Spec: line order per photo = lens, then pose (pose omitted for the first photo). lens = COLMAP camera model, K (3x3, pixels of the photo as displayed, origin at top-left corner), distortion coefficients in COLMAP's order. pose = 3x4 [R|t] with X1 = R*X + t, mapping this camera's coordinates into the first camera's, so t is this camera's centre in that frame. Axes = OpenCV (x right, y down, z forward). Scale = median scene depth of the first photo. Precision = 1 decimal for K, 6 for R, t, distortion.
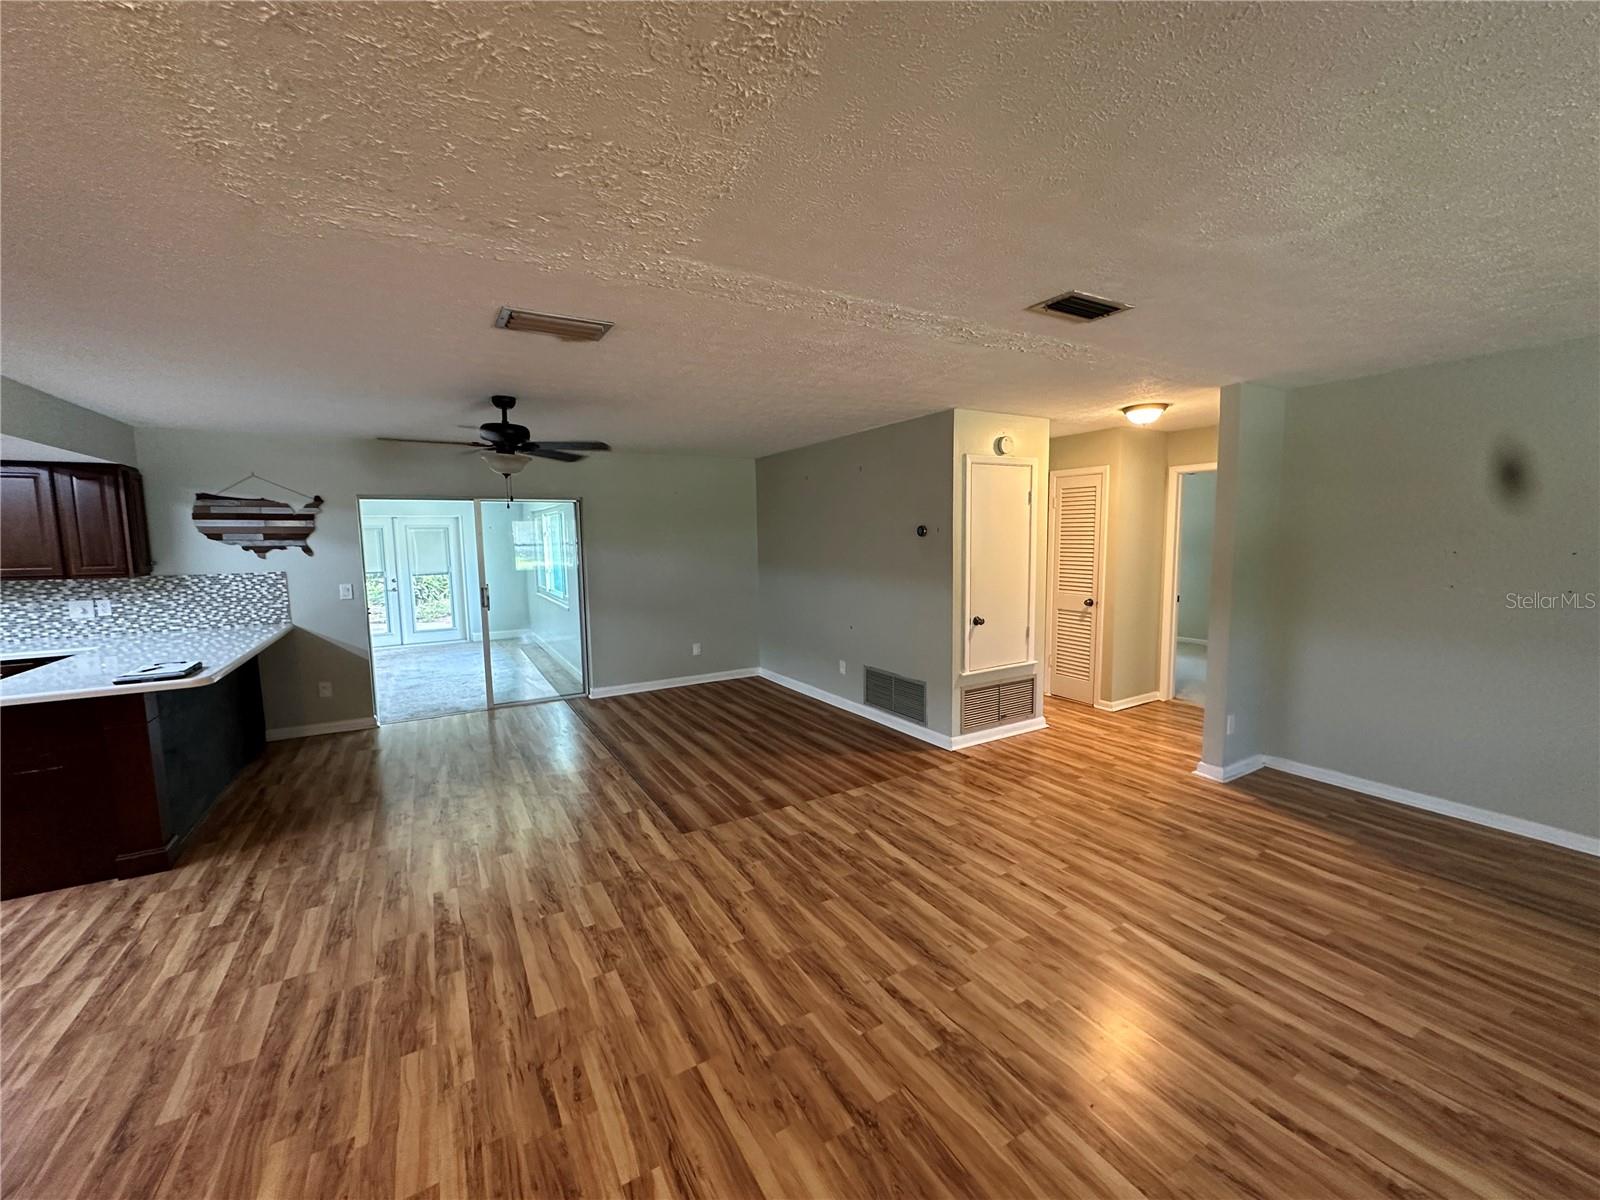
lens RADIAL K [[637.2, 0, 798.2], [0, 637.2, 602.3], [0, 0, 1]] dist [-0.002360, 0.000044]
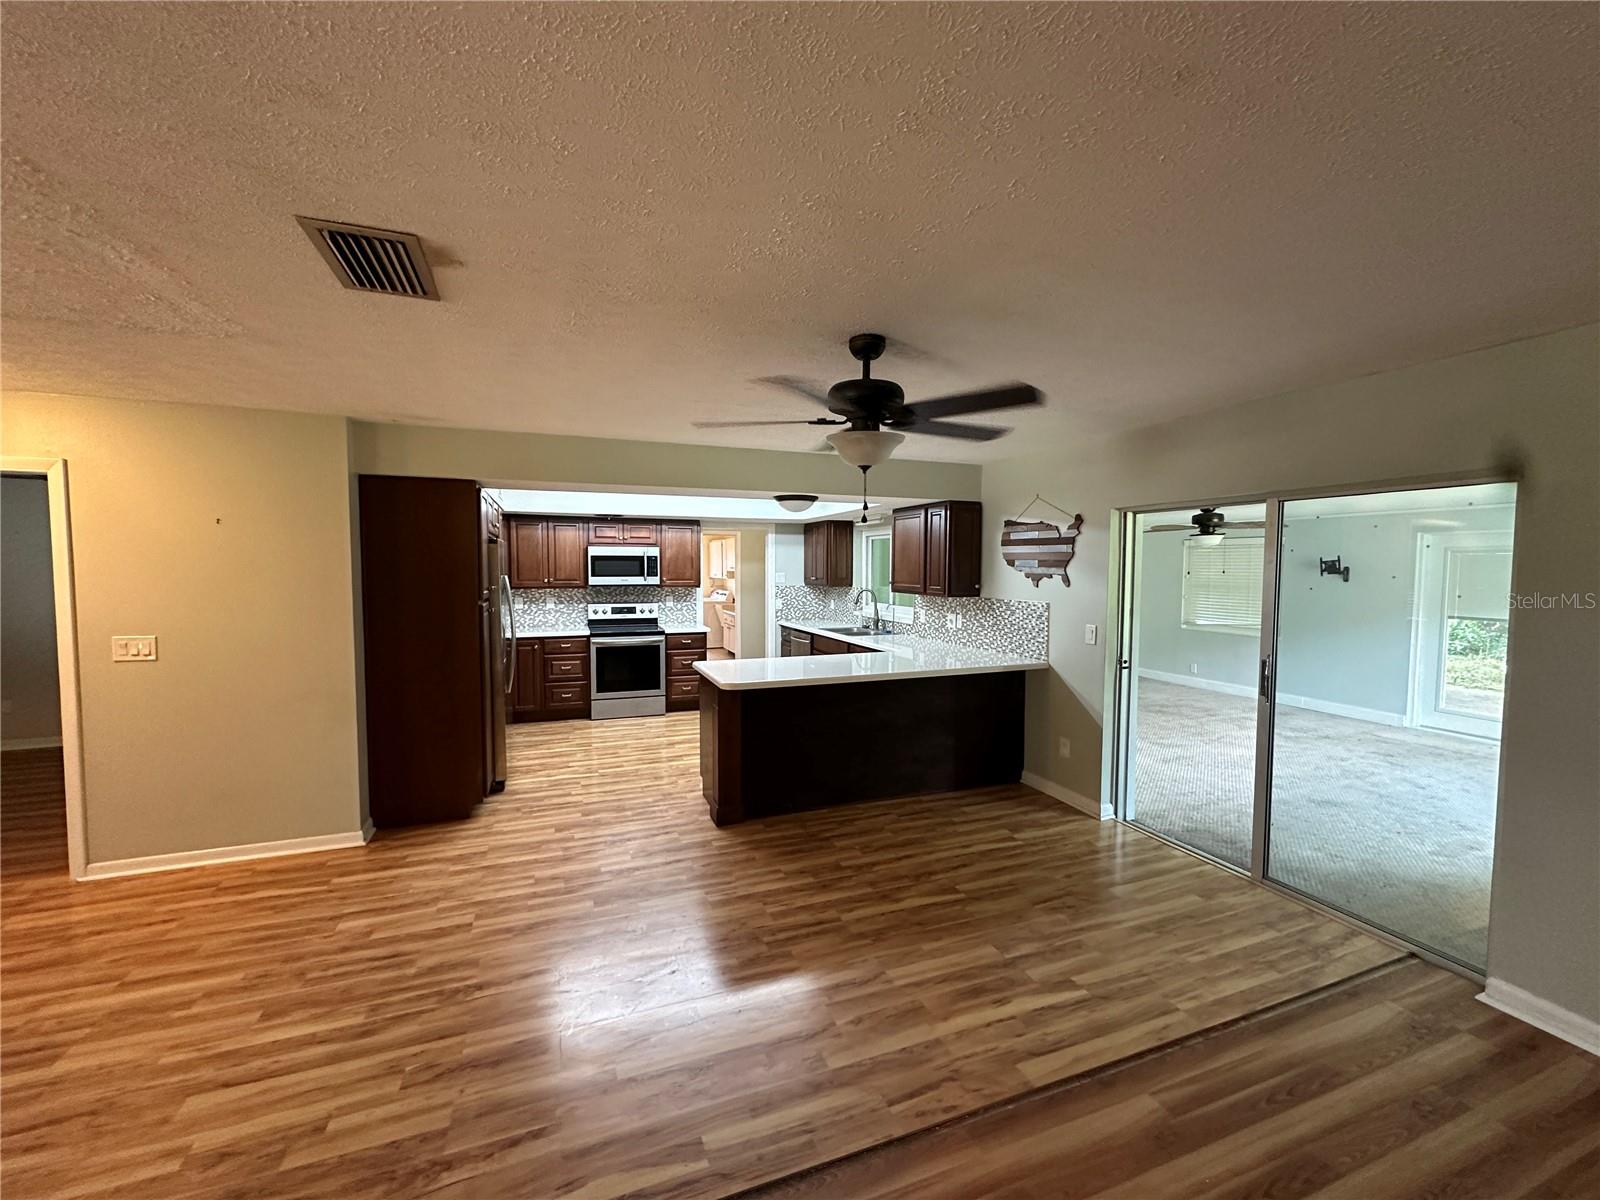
lens RADIAL K [[637.2, 0, 798.2], [0, 637.2, 602.3], [0, 0, 1]] dist [-0.002360, 0.000044]
pose [[-0.162420, 0.070345, -0.984211, 0.154540], [-0.105928, 0.990448, 0.088272, -0.116335], [0.981019, 0.118593, -0.153417, 1.022853]]
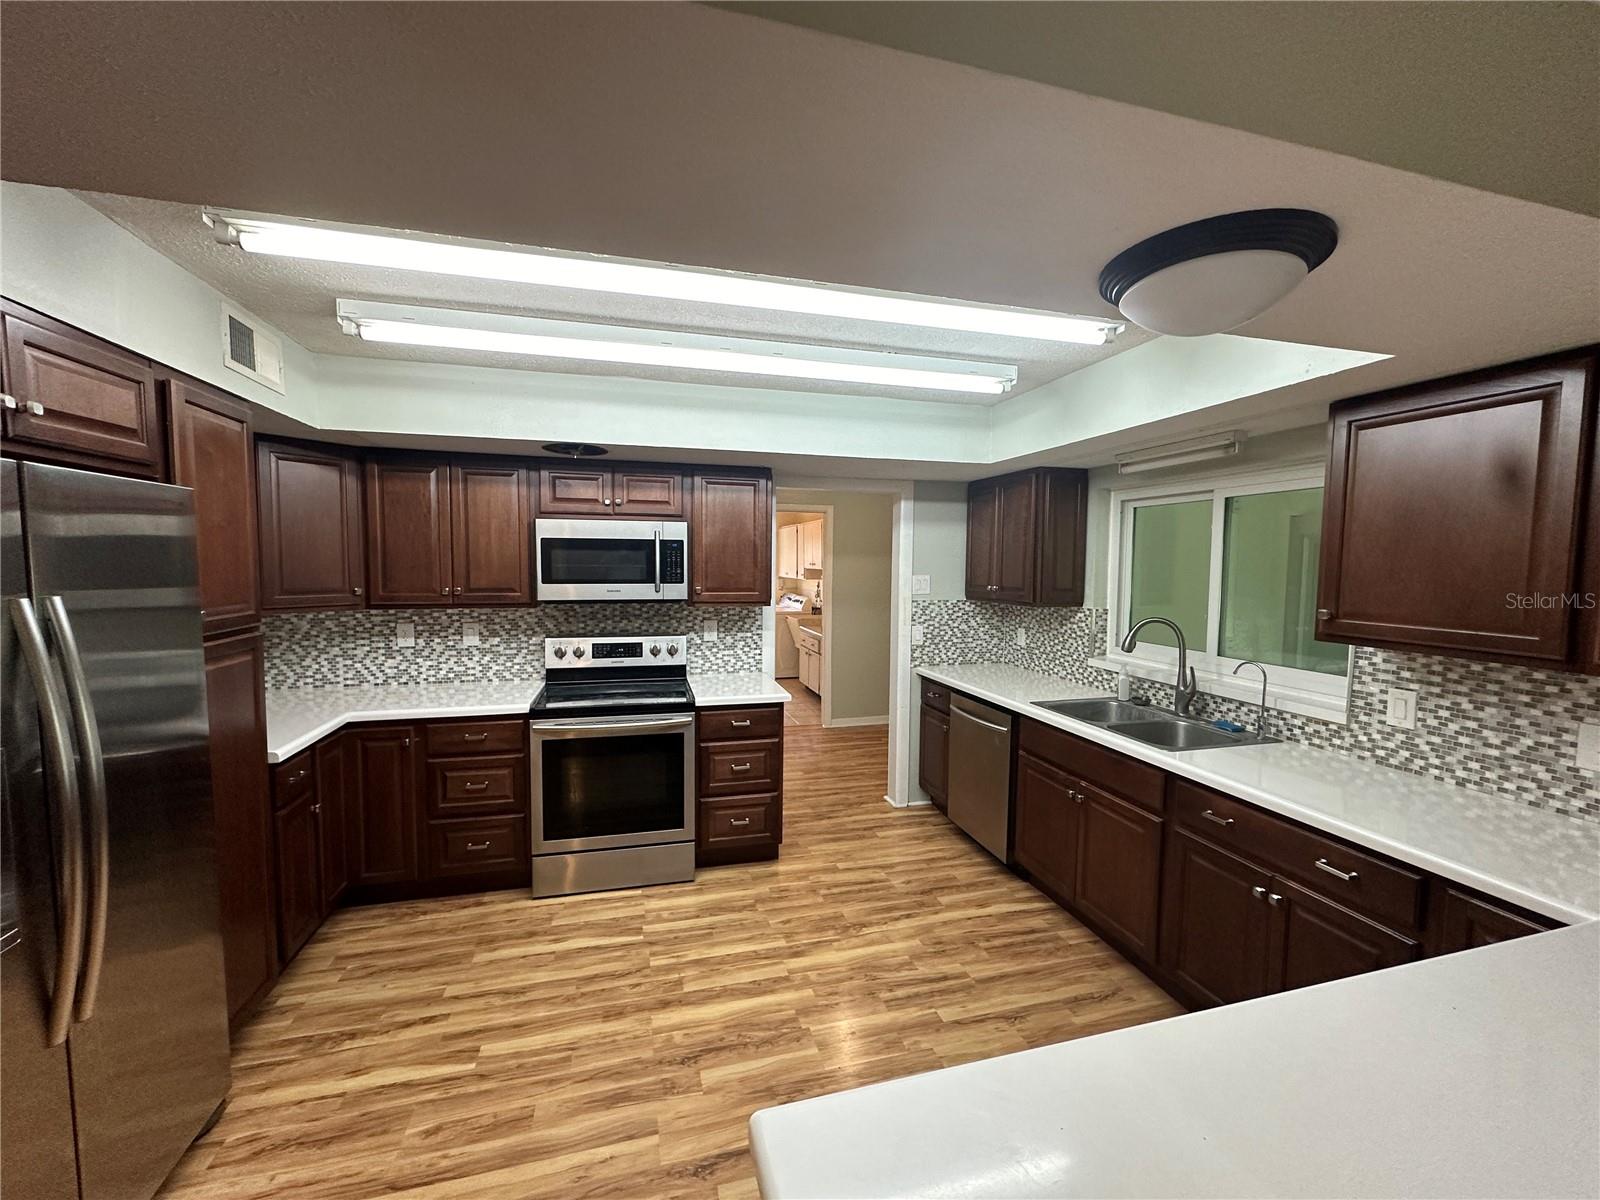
lens RADIAL K [[637.2, 0, 798.2], [0, 637.2, 602.3], [0, 0, 1]] dist [-0.002360, 0.000044]
pose [[-0.258682, 0.075669, -0.962994, -0.754466], [-0.108202, 0.988383, 0.106730, -0.071463], [0.959883, 0.131807, -0.247489, 0.718035]]
